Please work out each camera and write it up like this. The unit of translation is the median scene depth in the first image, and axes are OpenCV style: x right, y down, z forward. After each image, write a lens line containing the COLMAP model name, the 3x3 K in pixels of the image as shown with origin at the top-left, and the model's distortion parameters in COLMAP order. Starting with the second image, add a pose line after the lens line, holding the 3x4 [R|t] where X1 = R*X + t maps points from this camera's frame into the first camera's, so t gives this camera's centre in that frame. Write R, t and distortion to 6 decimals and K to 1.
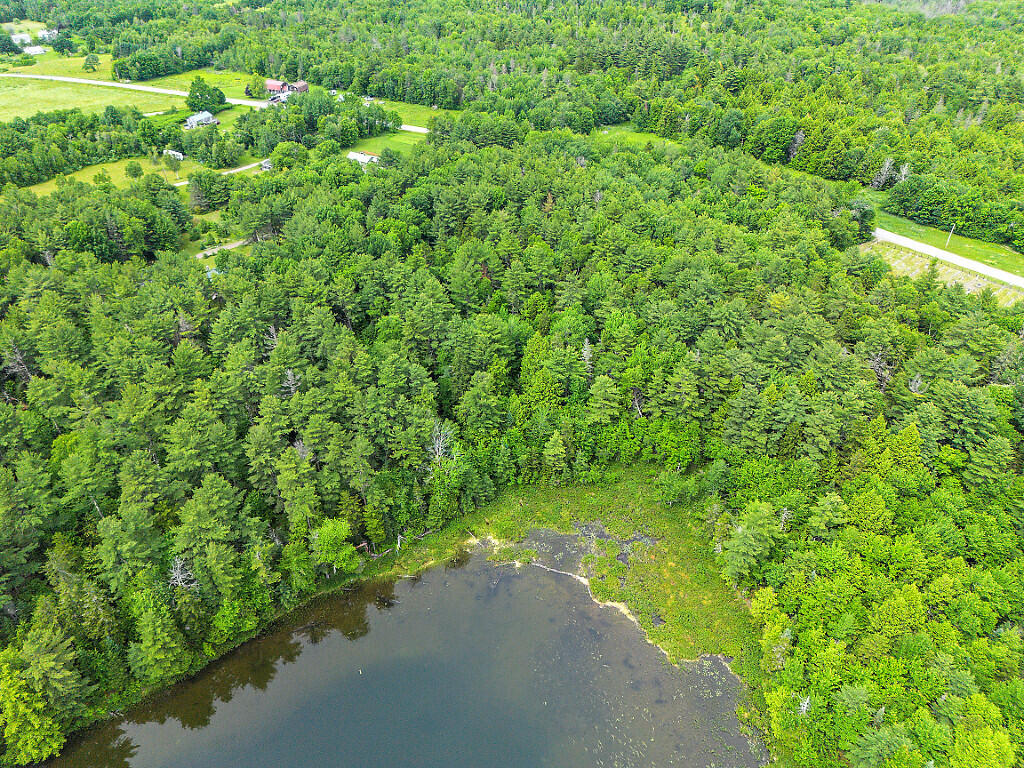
lens RADIAL K [[729.3, 0, 512.0], [0, 729.3, 382.5], [0, 0, 1]] dist [0.033575, -0.013330]
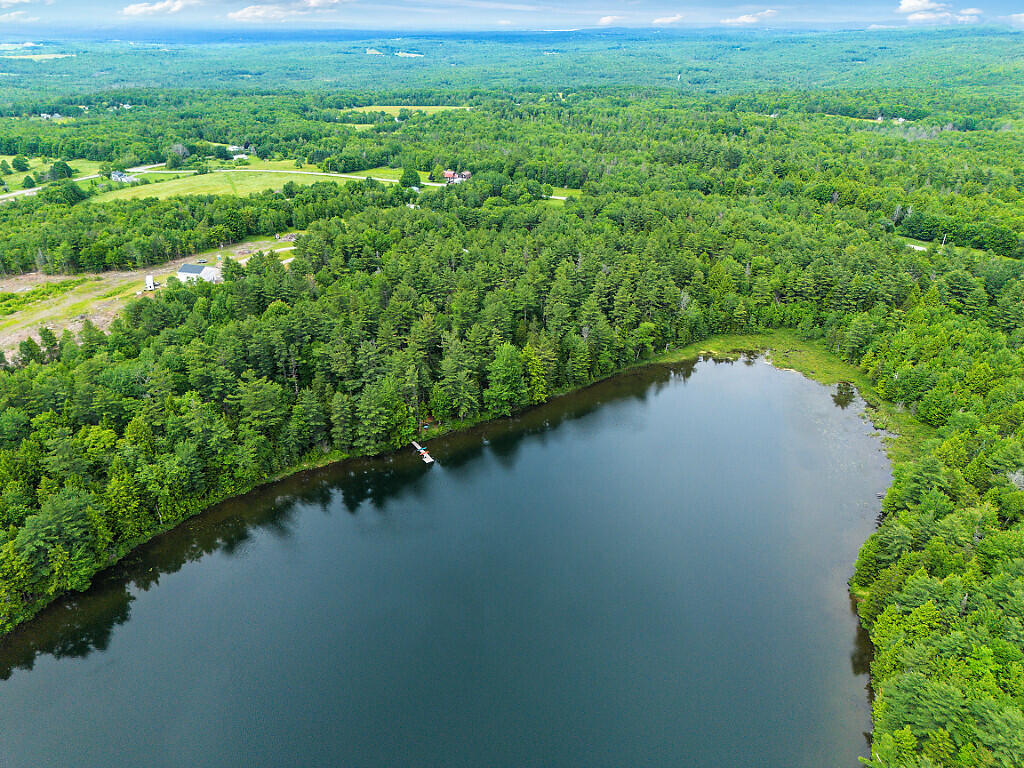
lens RADIAL K [[729.3, 0, 510.5], [0, 729.3, 383.2], [0, 0, 1]] dist [0.033575, -0.013330]
pose [[0.999975, 0.006790, -0.002140, -0.209773], [-0.007055, 0.985444, -0.169856, 0.238150], [0.000955, 0.169867, 0.985467, -0.323047]]
